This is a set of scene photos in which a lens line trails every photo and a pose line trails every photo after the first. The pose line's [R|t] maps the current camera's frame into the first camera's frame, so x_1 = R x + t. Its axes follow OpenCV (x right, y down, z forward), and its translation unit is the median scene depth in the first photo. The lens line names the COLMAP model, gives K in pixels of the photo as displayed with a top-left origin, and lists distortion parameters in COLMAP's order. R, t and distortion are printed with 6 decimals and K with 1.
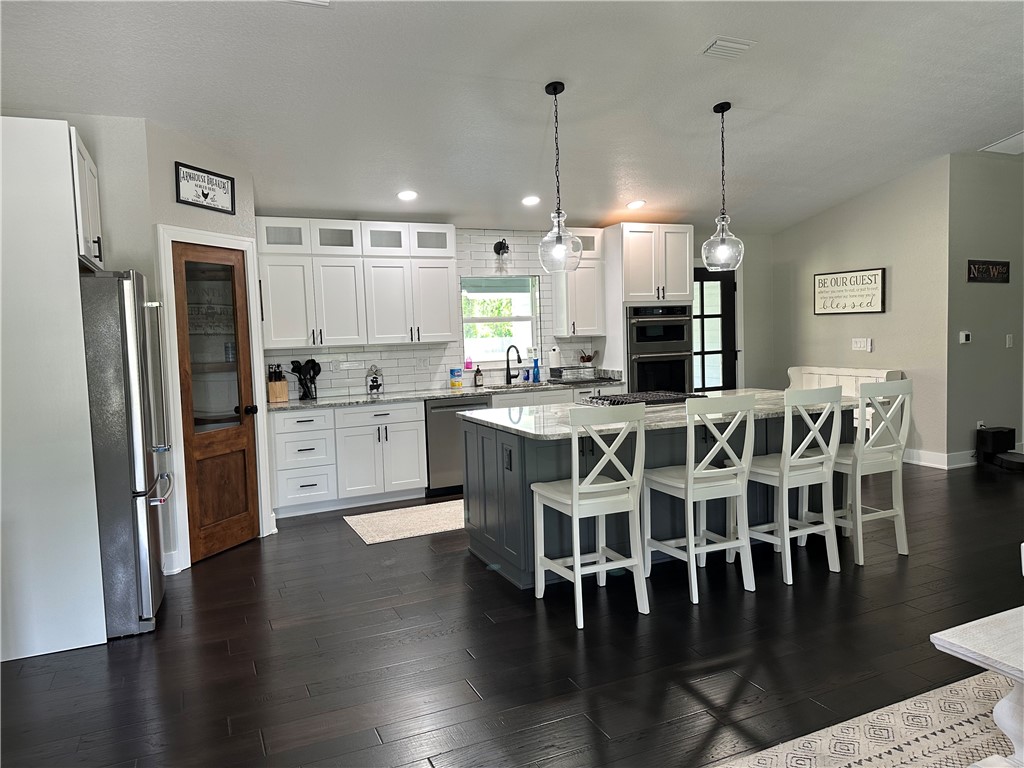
lens RADIAL K [[723.6, 0, 513.2], [0, 723.6, 338.7], [0, 0, 1]] dist [-0.003347, -0.003252]
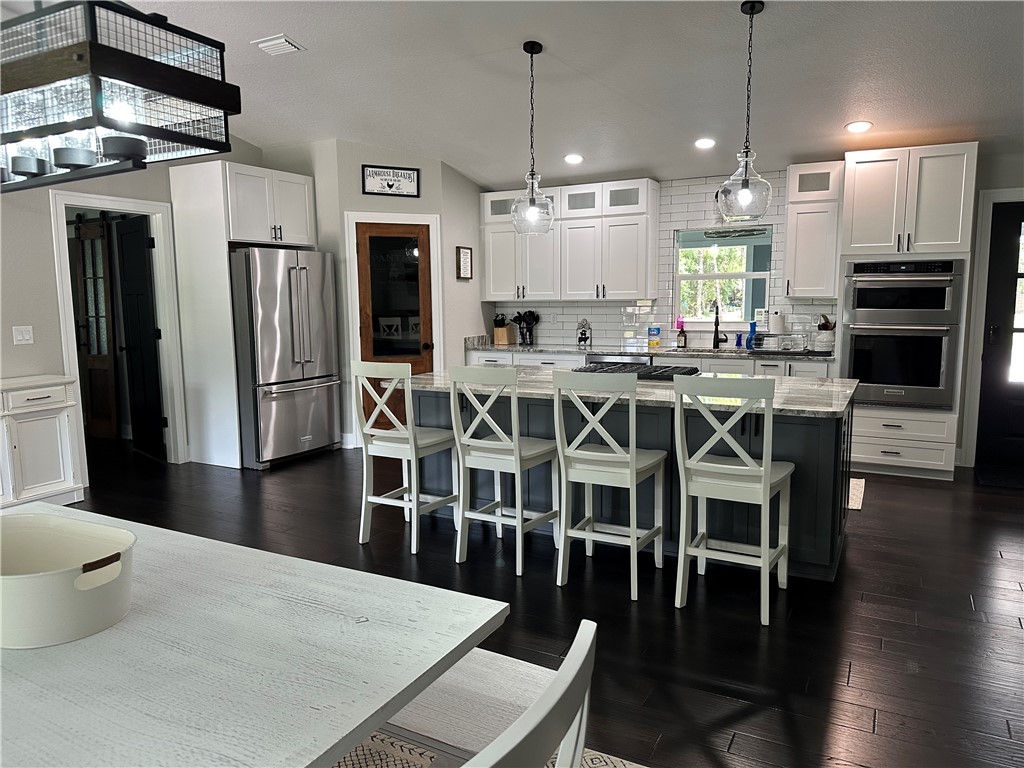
lens RADIAL K [[719.9, 0, 512.0], [0, 719.9, 384.0], [0, 0, 1]] dist [0.006518, -0.001471]
pose [[0.598792, 0.127491, -0.790692, 0.640994], [-0.018435, 0.989181, 0.145535, -0.023872], [0.800693, -0.072569, 0.594664, 0.270279]]
